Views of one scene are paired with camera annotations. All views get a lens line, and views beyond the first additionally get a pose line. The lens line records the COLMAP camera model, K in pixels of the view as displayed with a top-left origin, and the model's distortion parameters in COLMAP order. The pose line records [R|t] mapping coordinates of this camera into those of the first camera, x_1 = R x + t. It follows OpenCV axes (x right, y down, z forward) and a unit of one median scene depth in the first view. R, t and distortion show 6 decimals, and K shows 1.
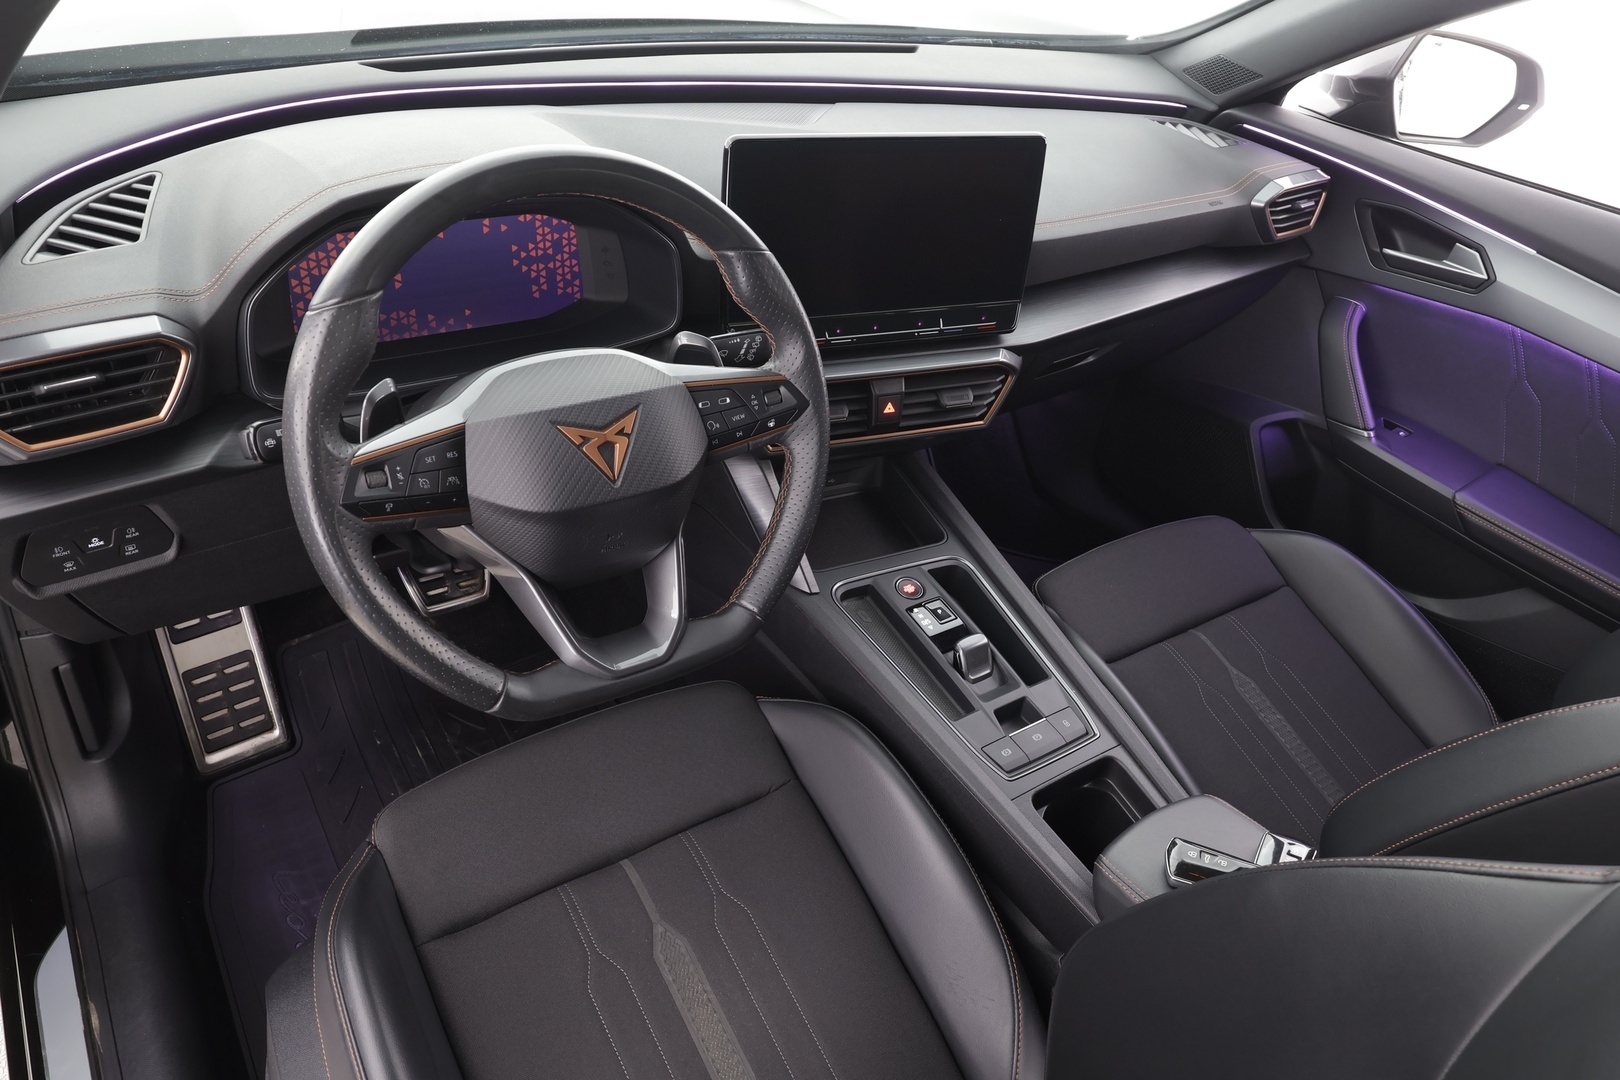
lens RADIAL K [[1096.9, 0, 810.0], [0, 1096.9, 540.0], [0, 0, 1]] dist [0.000437, 0.000996]
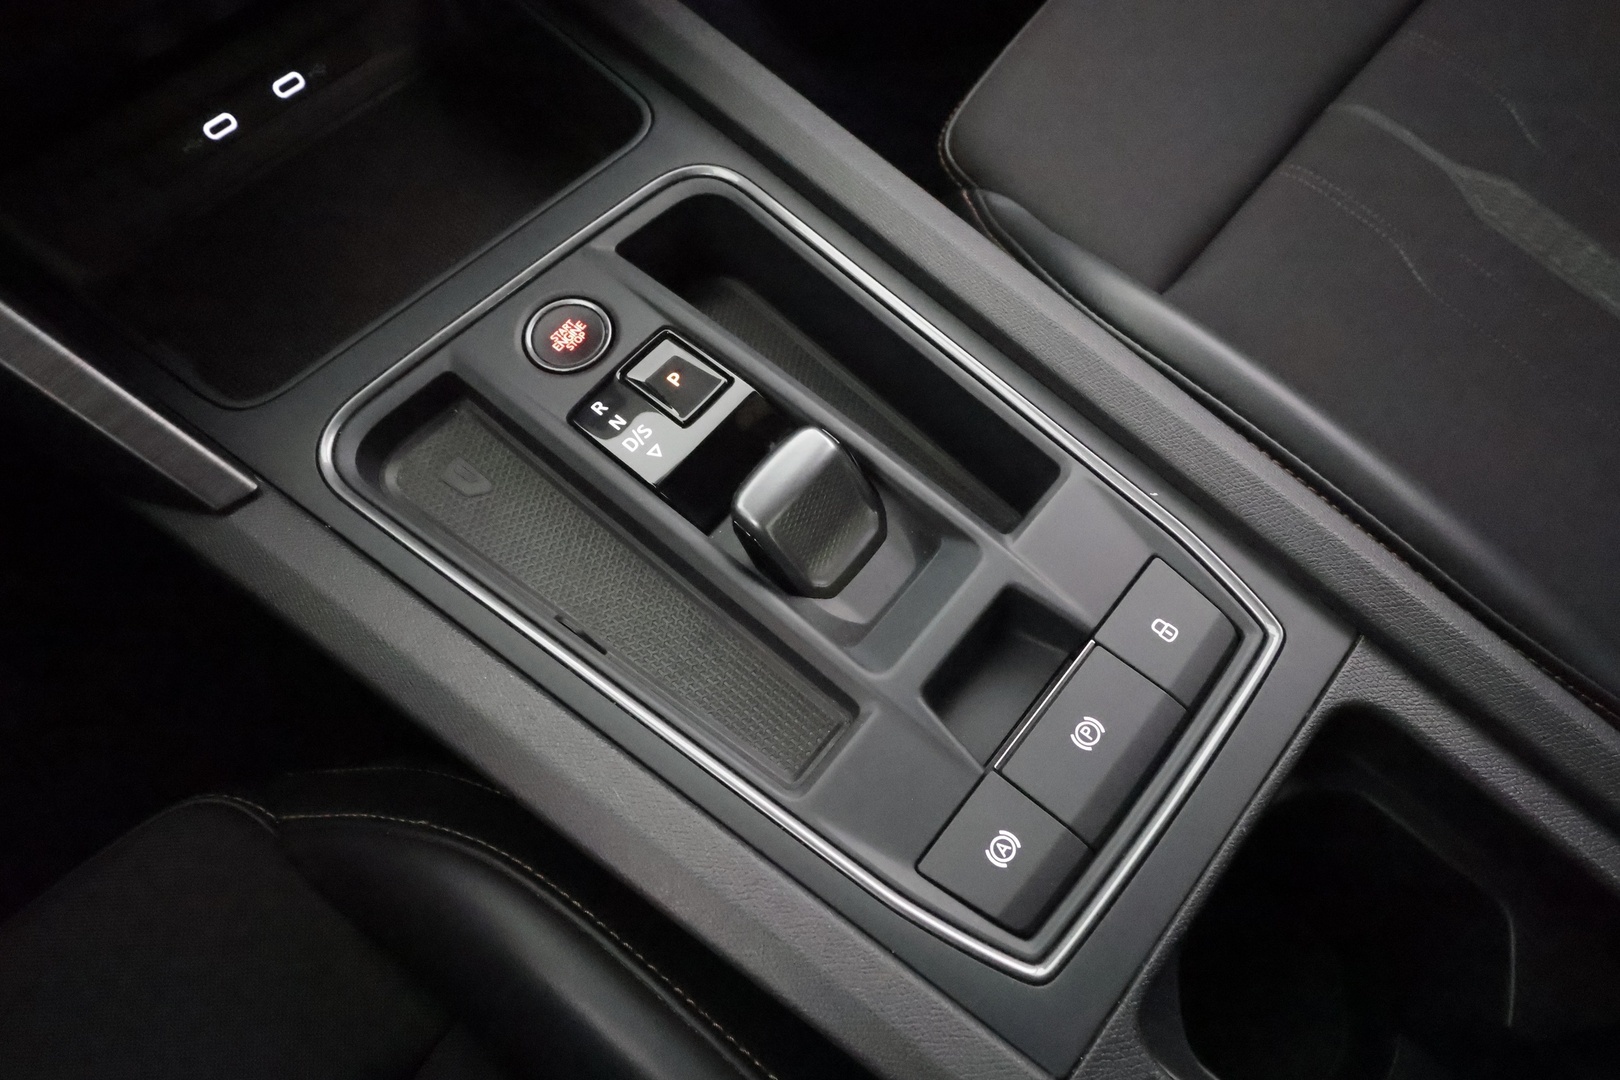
lens RADIAL K [[937.9, 0, 810.0], [0, 937.9, 540.0], [0, 0, 1]] dist [-0.006586, -0.001052]
pose [[0.934348, -0.342952, -0.096834, 0.170840], [0.351677, 0.843459, 0.406079, 0.008544], [-0.057590, -0.413474, 0.908693, 0.758311]]
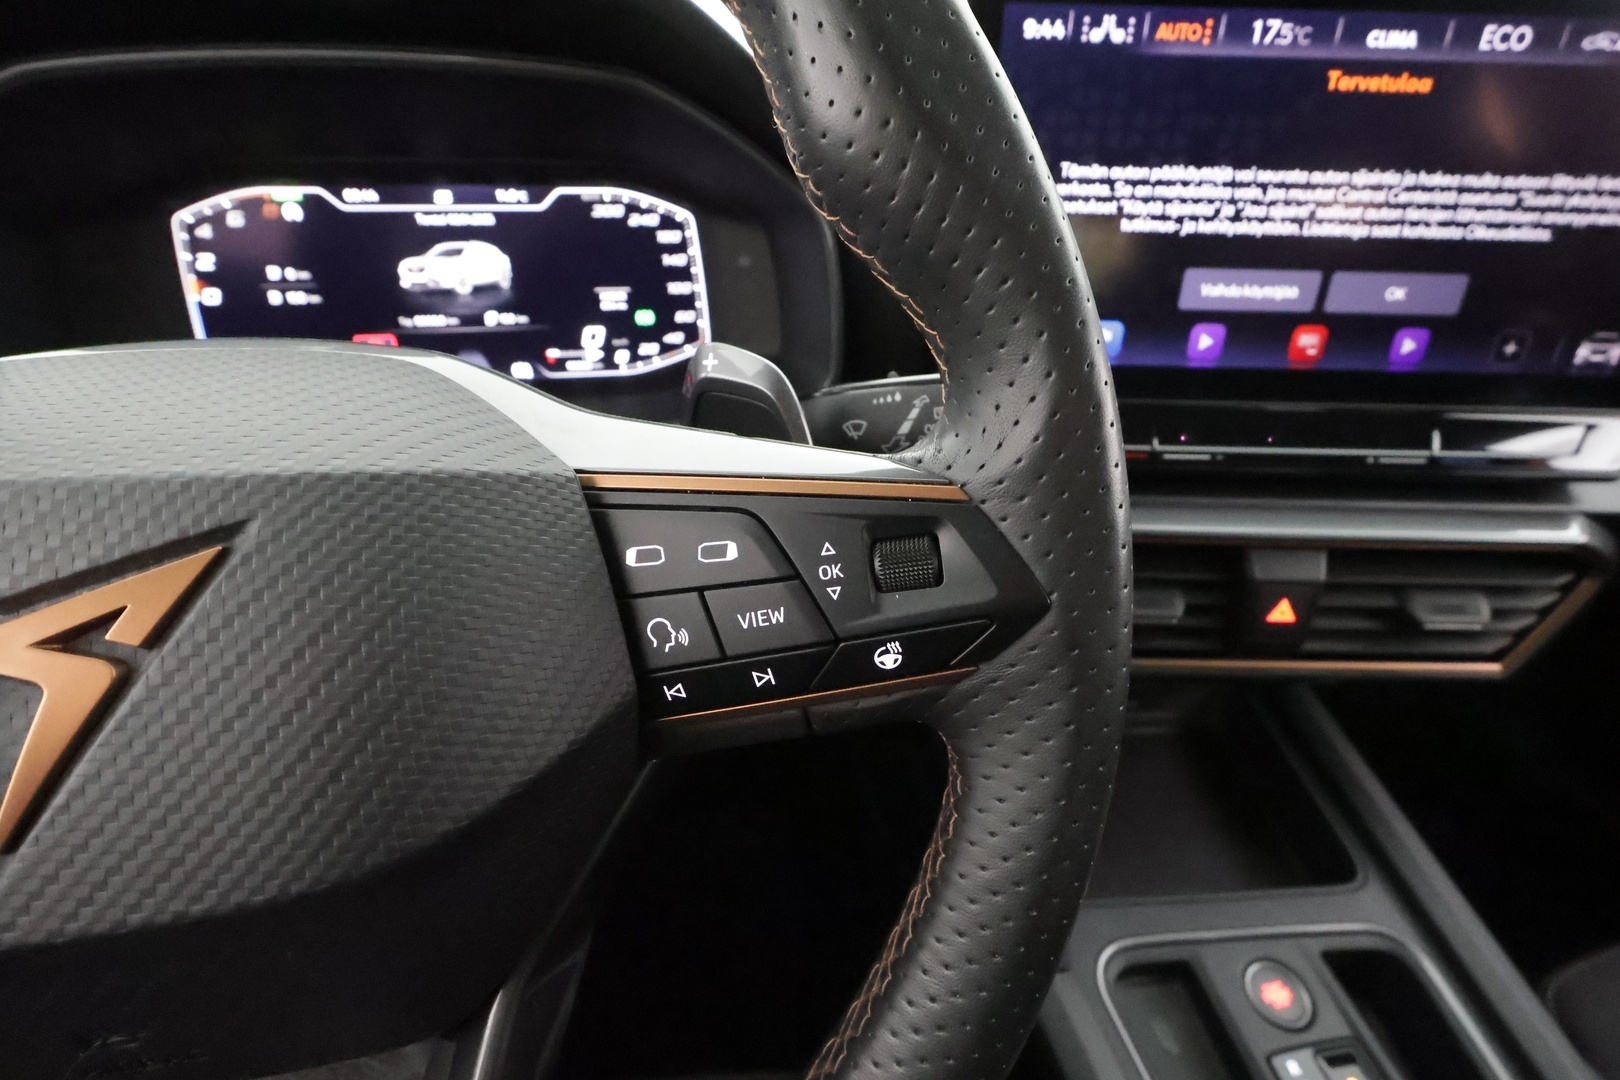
lens RADIAL K [[750.8, 0, 810.0], [0, 750.8, 540.0], [0, 0, 1]] dist [-0.007408, 0.000292]
pose [[0.910719, 0.117831, -0.395863, 0.012439], [-0.166580, 0.981821, -0.090988, -0.088344], [0.377945, 0.148808, 0.913791, 0.634723]]
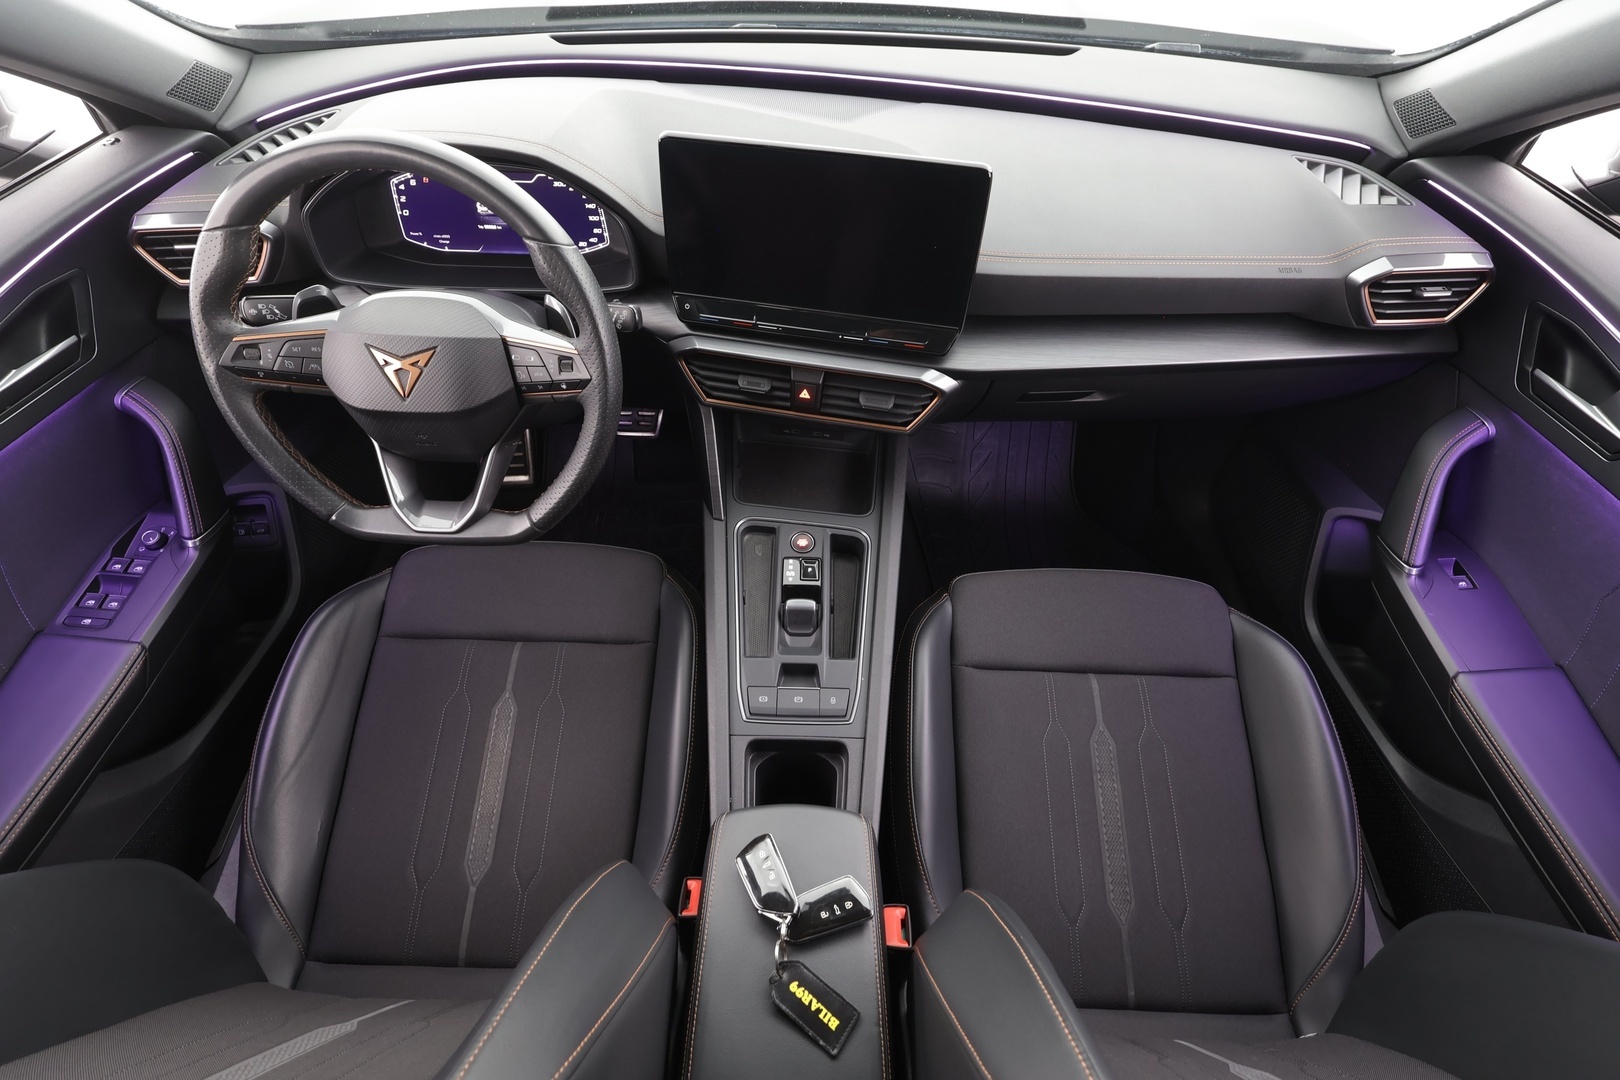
lens RADIAL K [[751.3, 0, 810.0], [0, 751.3, 540.0], [0, 0, 1]] dist [-0.001493, 0.001147]
pose [[0.813766, 0.372297, -0.446295, 0.491865], [-0.275406, 0.923222, 0.267978, -0.193061], [0.511797, -0.095159, 0.853820, 0.307867]]
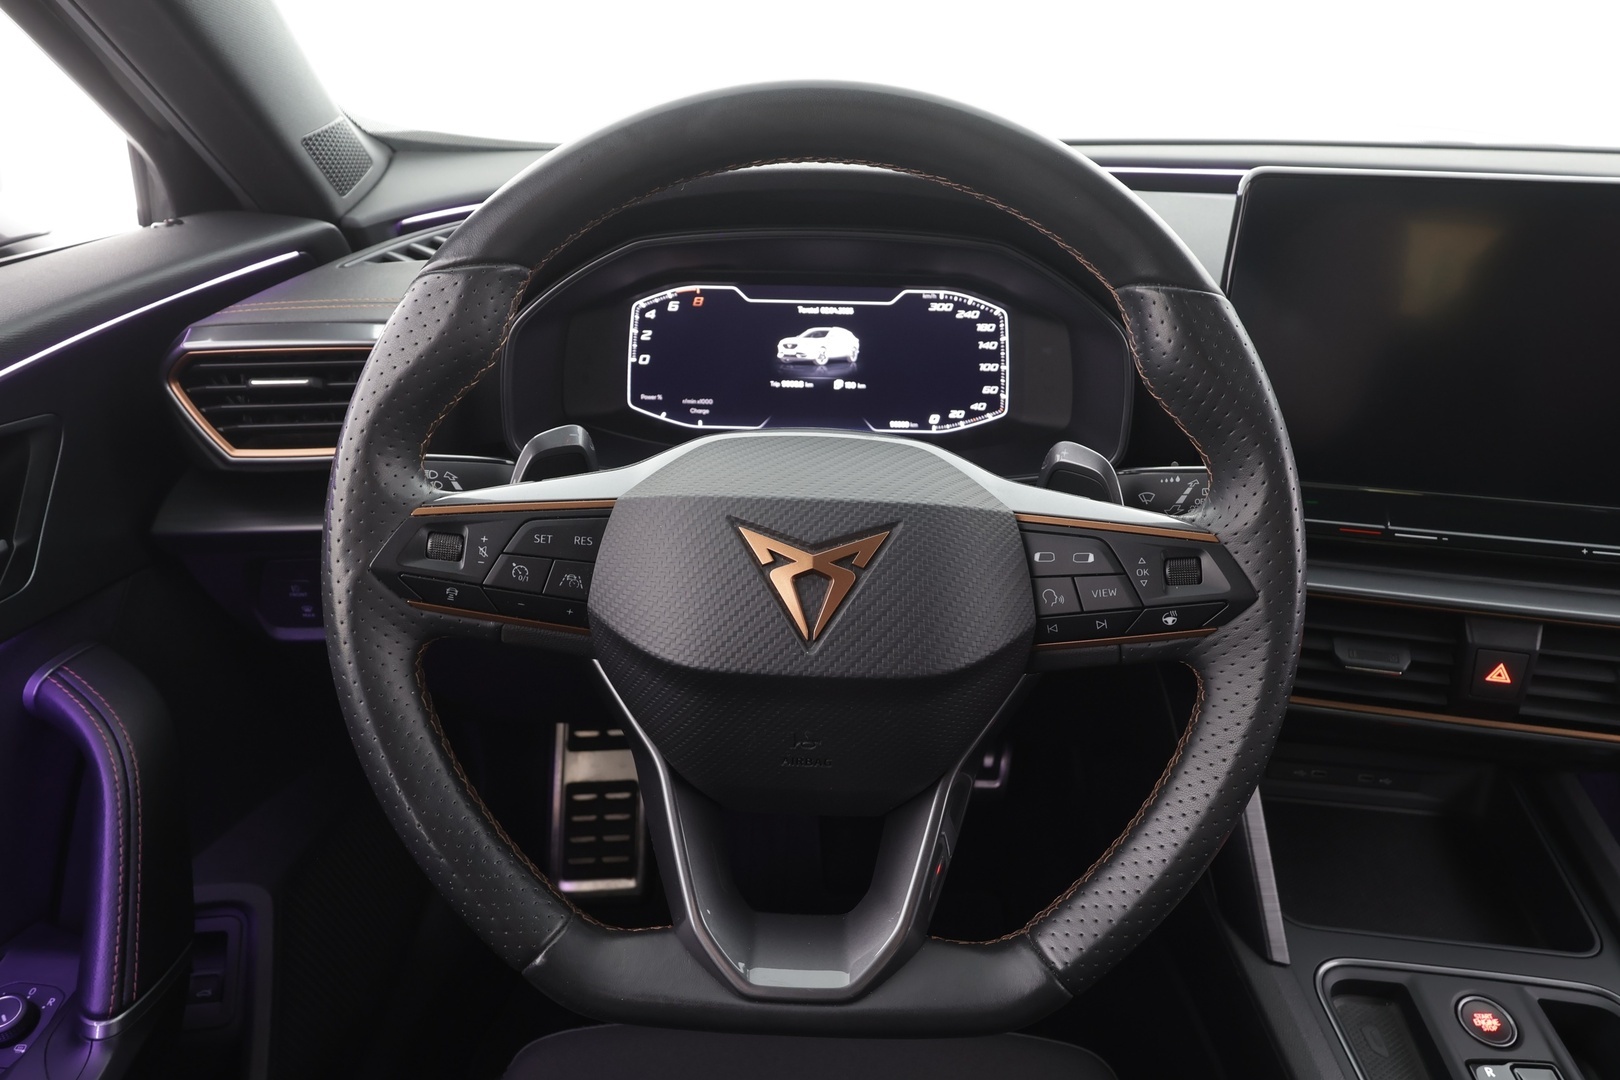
lens RADIAL K [[1050.9, 0, 810.0], [0, 1050.9, 540.0], [0, 0, 1]] dist [0.005831, -0.003383]
pose [[0.812808, 0.159399, -0.560299, 0.076780], [-0.272764, 0.954020, -0.124280, -0.025751], [0.514727, 0.253845, 0.818913, 0.381787]]
